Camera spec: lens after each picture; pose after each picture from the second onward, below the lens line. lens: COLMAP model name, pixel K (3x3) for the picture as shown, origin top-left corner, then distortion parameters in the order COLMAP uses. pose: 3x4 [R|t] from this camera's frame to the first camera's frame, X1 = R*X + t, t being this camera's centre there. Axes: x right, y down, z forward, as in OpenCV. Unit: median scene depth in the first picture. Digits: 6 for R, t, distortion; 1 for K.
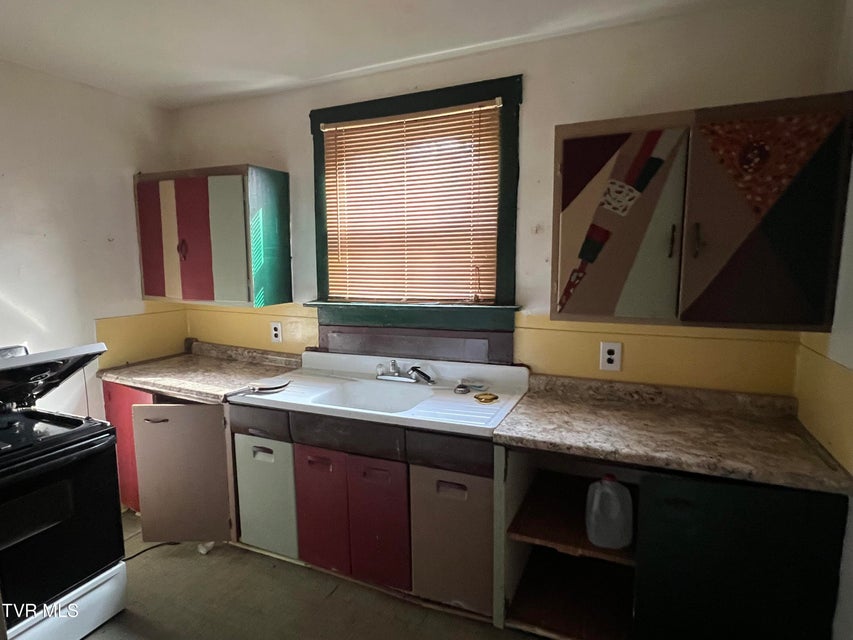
lens RADIAL K [[477.0, 0, 425.7], [0, 477.0, 322.4], [0, 0, 1]] dist [0.001339, 0.000643]
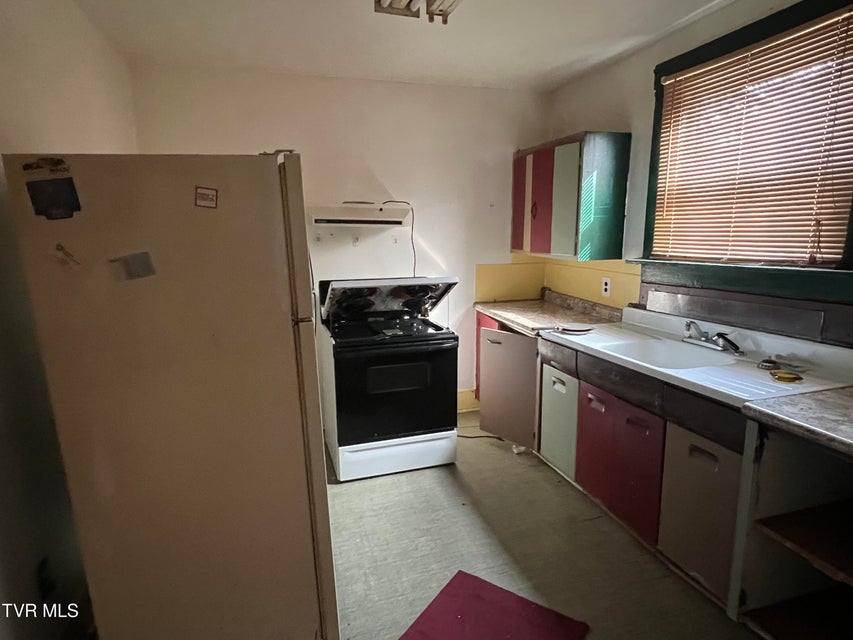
lens RADIAL K [[477.0, 0, 426.7], [0, 477.0, 319.8], [0, 0, 1]] dist [0.001339, 0.000643]
pose [[0.669697, 0.136668, -0.729951, 0.265282], [-0.090553, 0.990614, 0.102393, 0.026056], [0.737093, -0.002473, 0.675786, -0.032539]]
